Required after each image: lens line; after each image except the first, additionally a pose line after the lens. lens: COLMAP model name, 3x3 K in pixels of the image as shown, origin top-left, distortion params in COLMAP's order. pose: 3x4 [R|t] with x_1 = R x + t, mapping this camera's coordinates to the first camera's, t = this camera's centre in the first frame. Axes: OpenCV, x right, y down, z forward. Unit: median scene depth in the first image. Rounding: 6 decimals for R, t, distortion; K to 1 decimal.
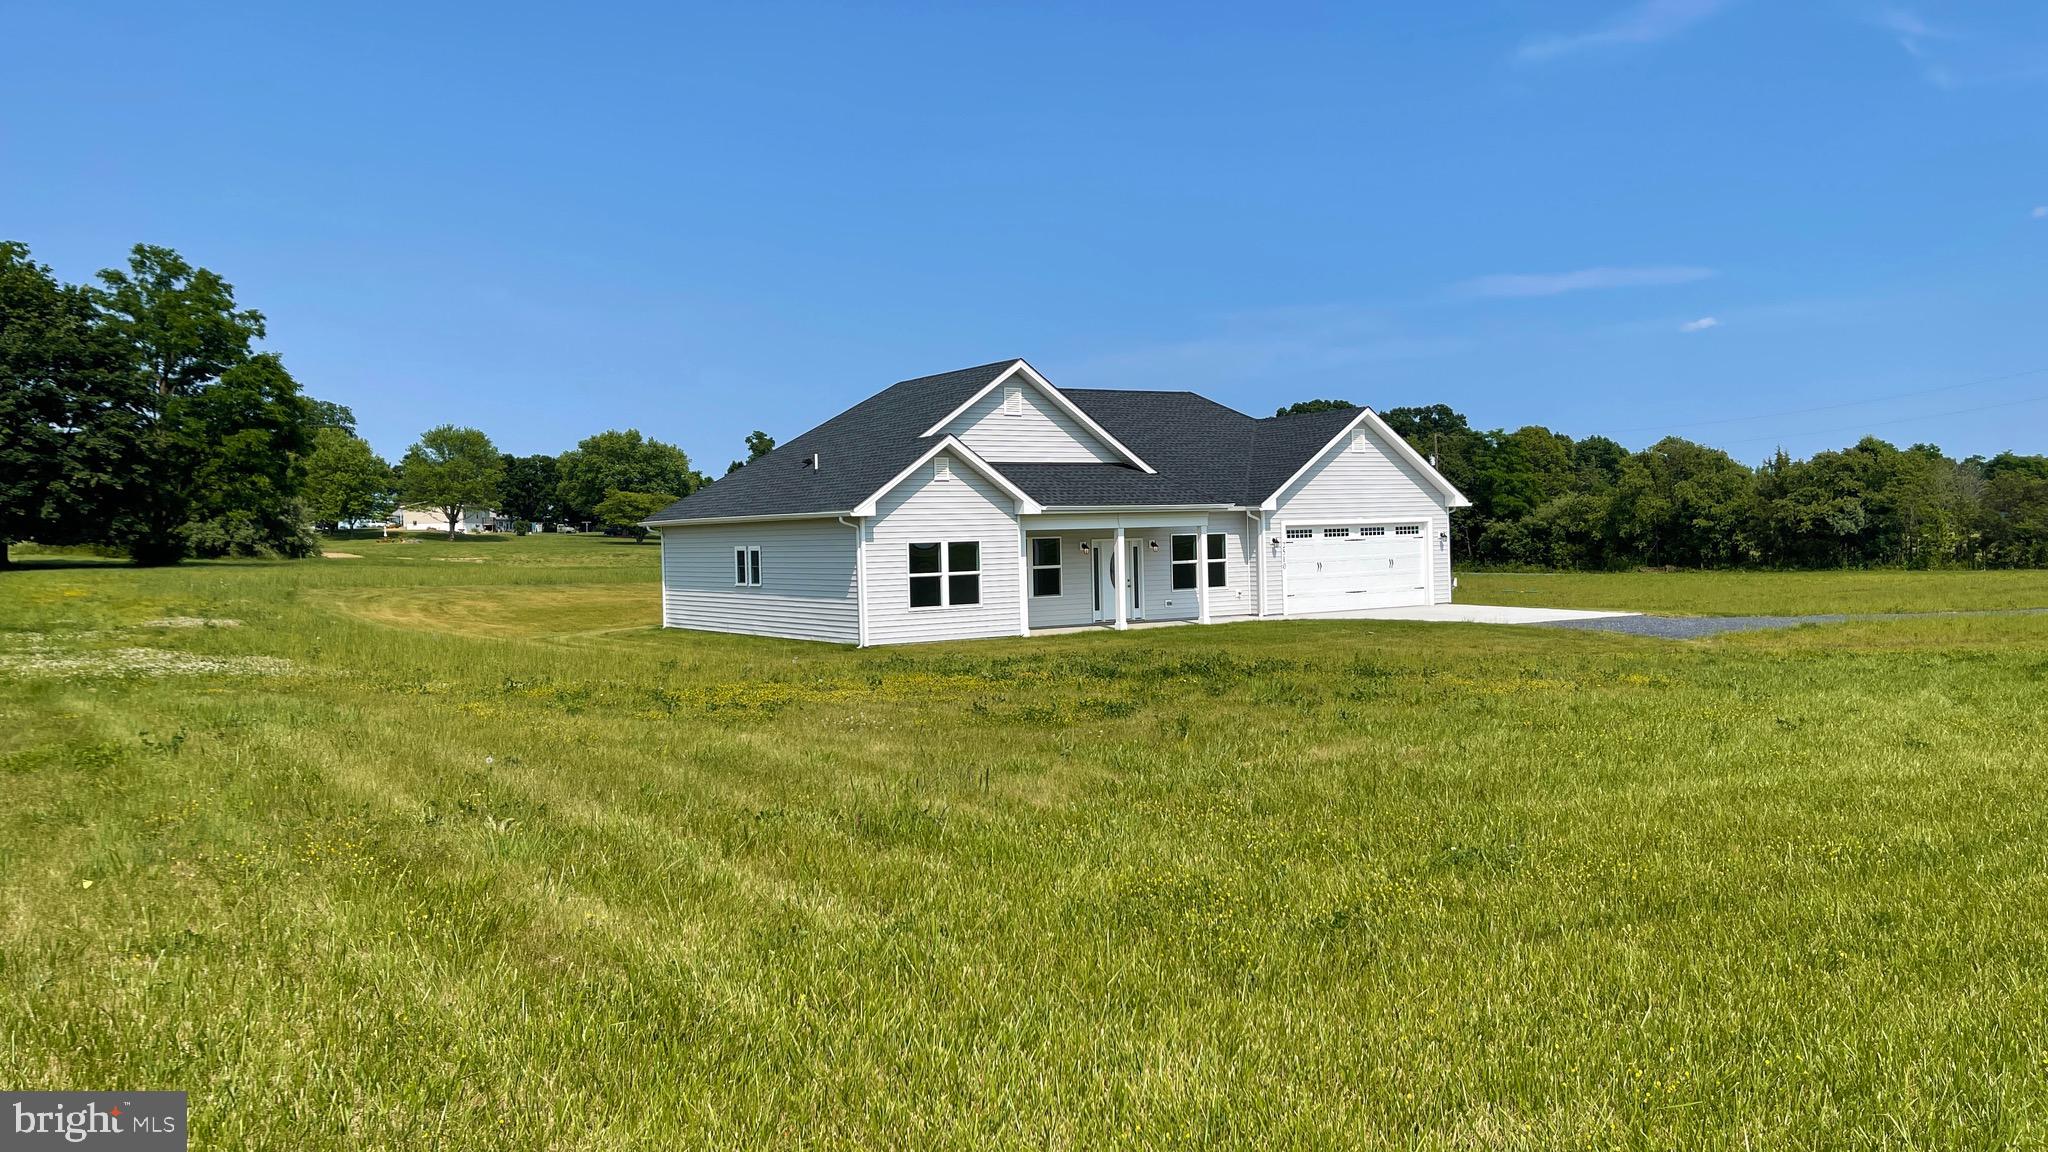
lens RADIAL K [[1547.5, 0, 1032.4], [0, 1547.5, 564.6], [0, 0, 1]] dist [0.077458, -0.086775]
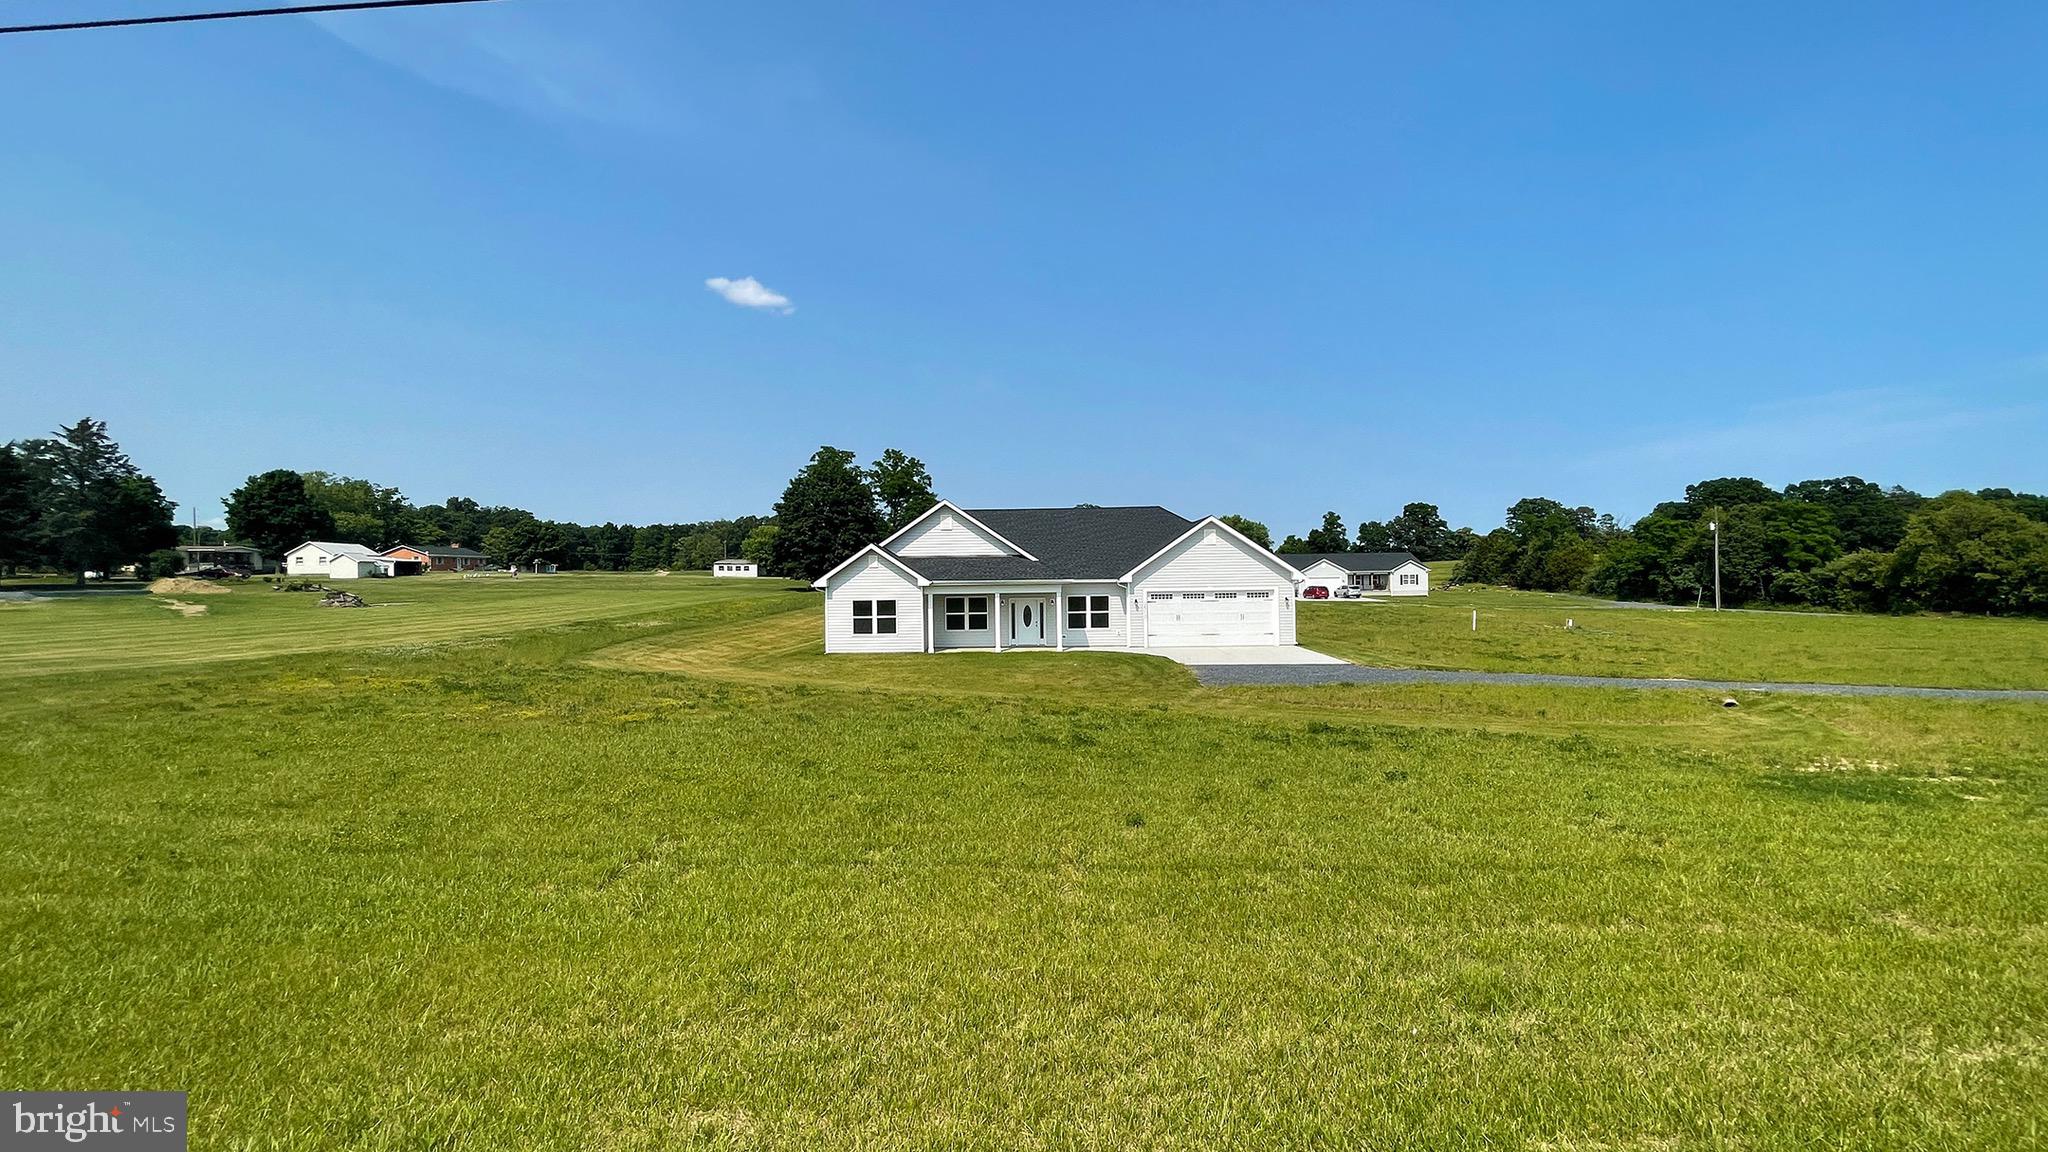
lens RADIAL K [[830.5, 0, 1017.7], [0, 830.5, 572.6], [0, 0, 1]] dist [0.002528, -0.000293]
pose [[0.821674, 0.011641, -0.569839, 0.529448], [-0.018240, 0.999816, -0.005876, -0.036198], [0.569666, 0.015222, 0.821735, 0.215368]]
